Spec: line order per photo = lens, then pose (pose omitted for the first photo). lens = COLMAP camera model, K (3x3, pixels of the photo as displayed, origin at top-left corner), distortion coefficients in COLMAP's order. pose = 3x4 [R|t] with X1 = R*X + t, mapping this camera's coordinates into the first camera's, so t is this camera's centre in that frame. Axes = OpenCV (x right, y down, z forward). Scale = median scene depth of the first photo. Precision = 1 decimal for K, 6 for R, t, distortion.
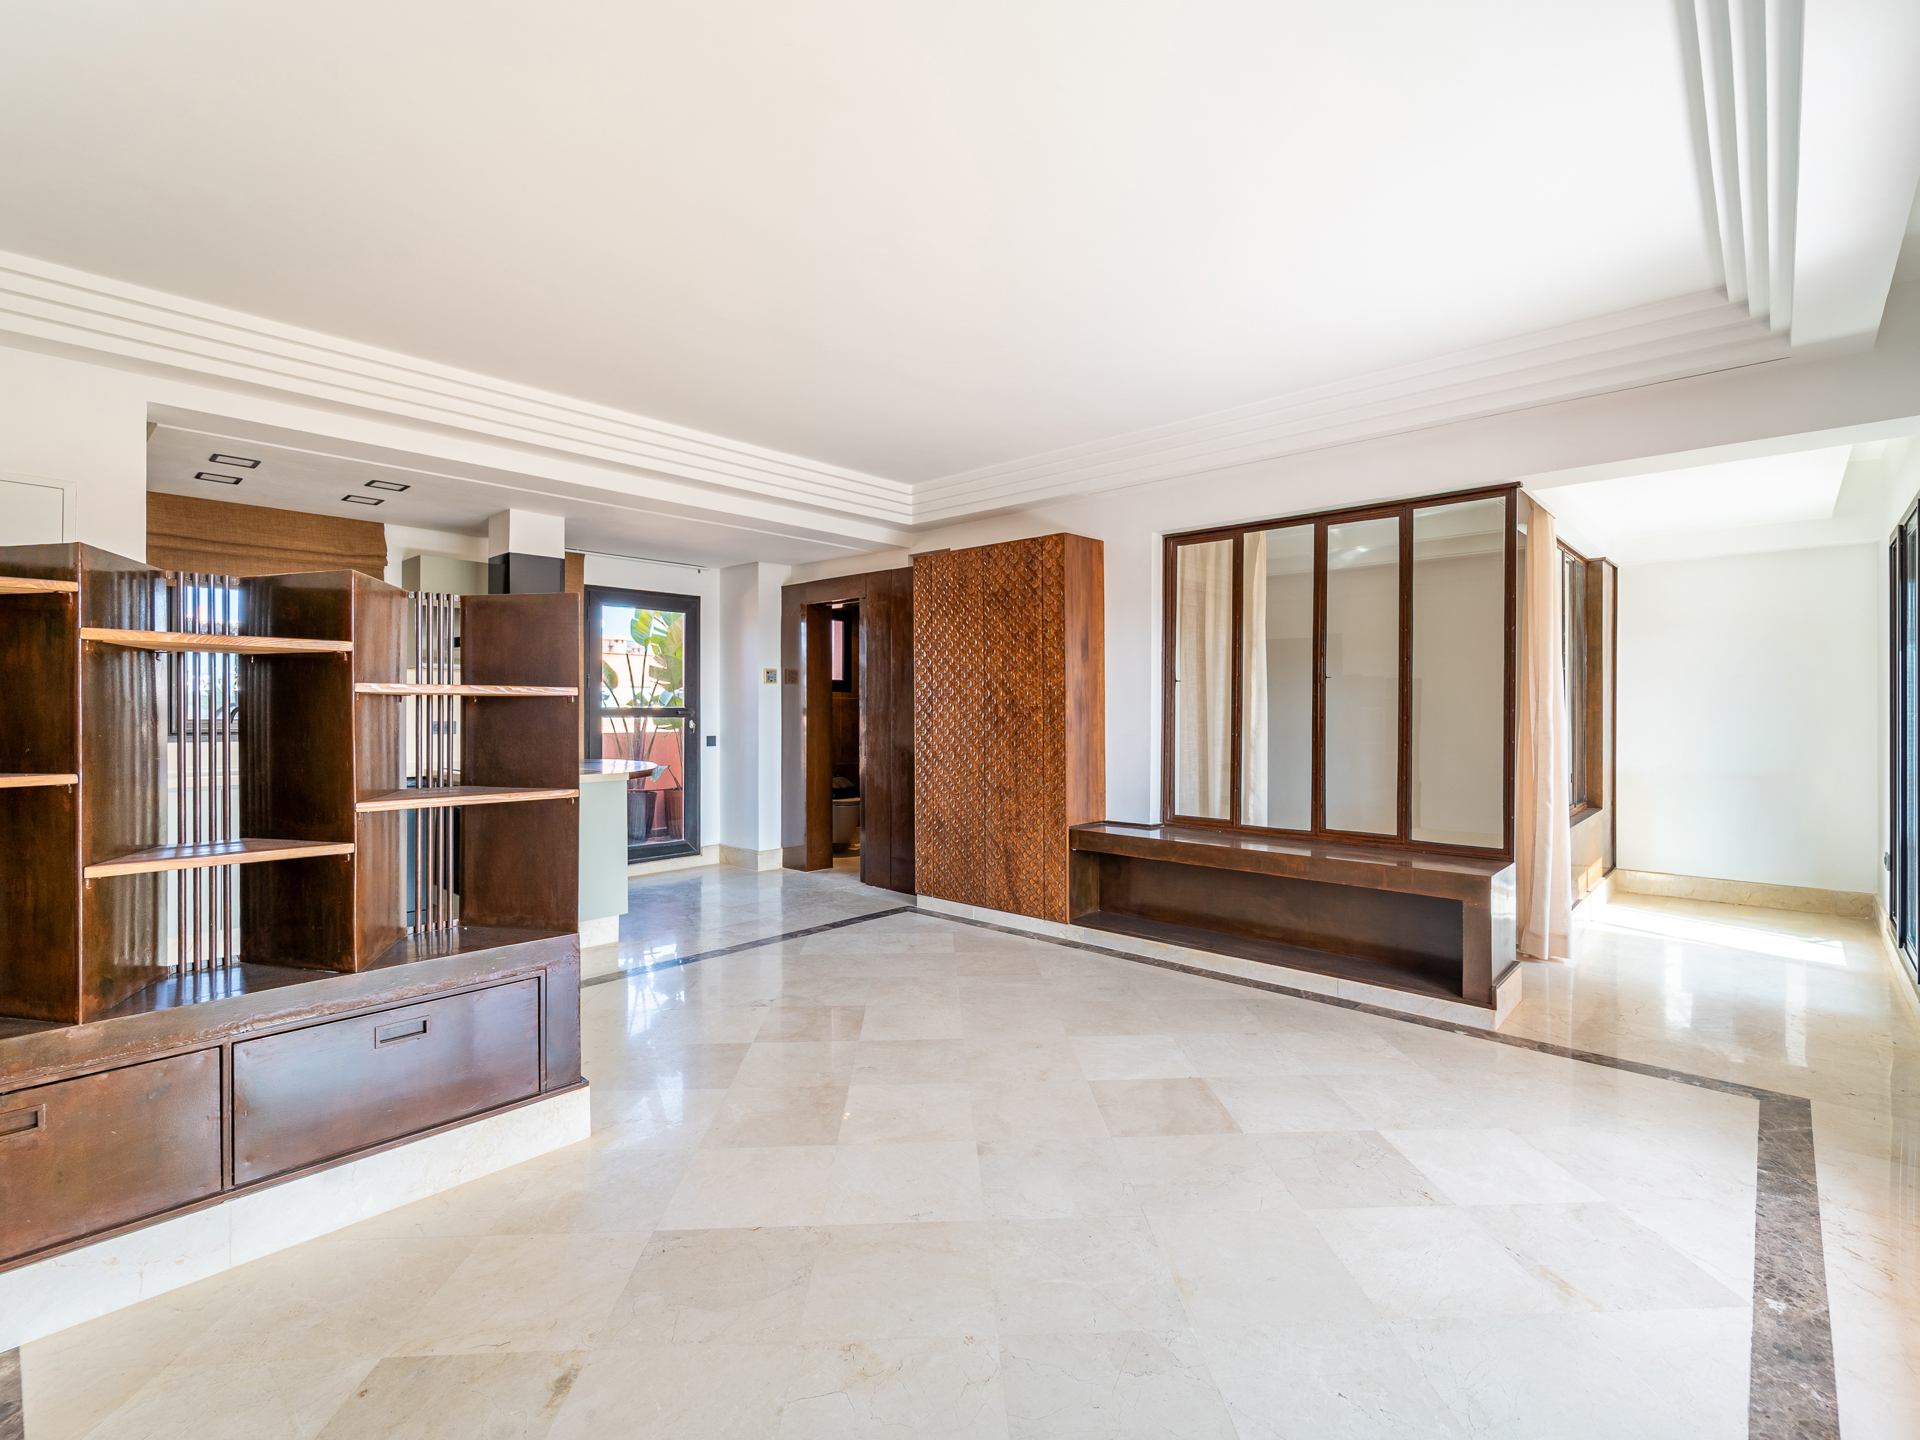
lens RADIAL K [[870.1, 0, 988.9], [0, 870.1, 717.9], [0, 0, 1]] dist [0.000994, 0.000117]
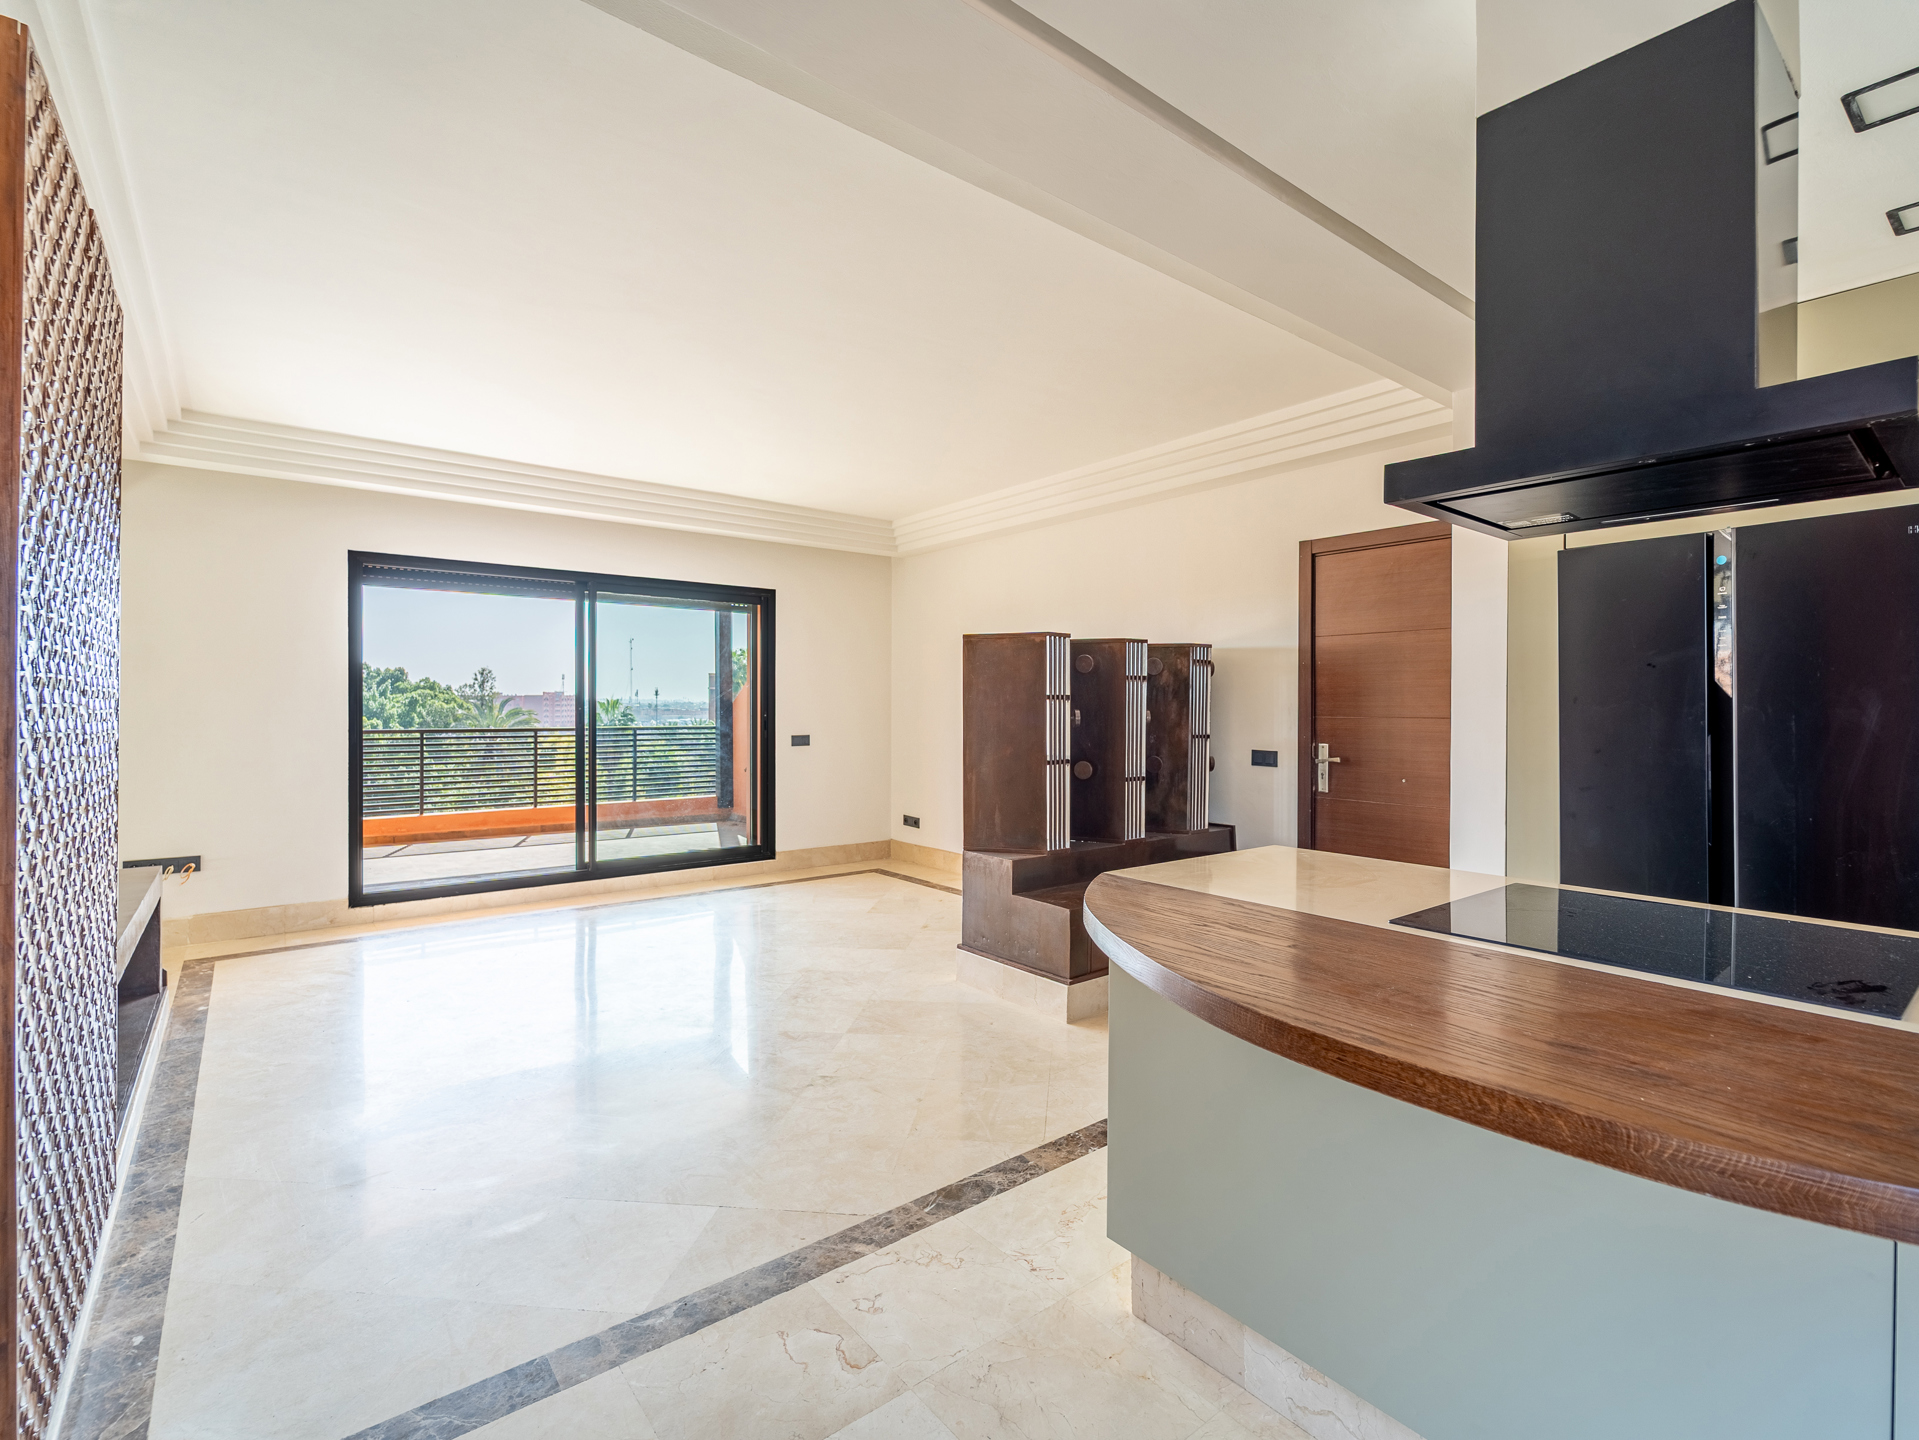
lens RADIAL K [[897.1, 0, 984.6], [0, 897.1, 712.0], [0, 0, 1]] dist [0.001368, -0.000364]
pose [[-0.984004, -0.004550, 0.178086, -0.407855], [-0.002250, 0.999911, 0.013116, -0.012355], [-0.178130, 0.012505, -0.983928, 1.316650]]
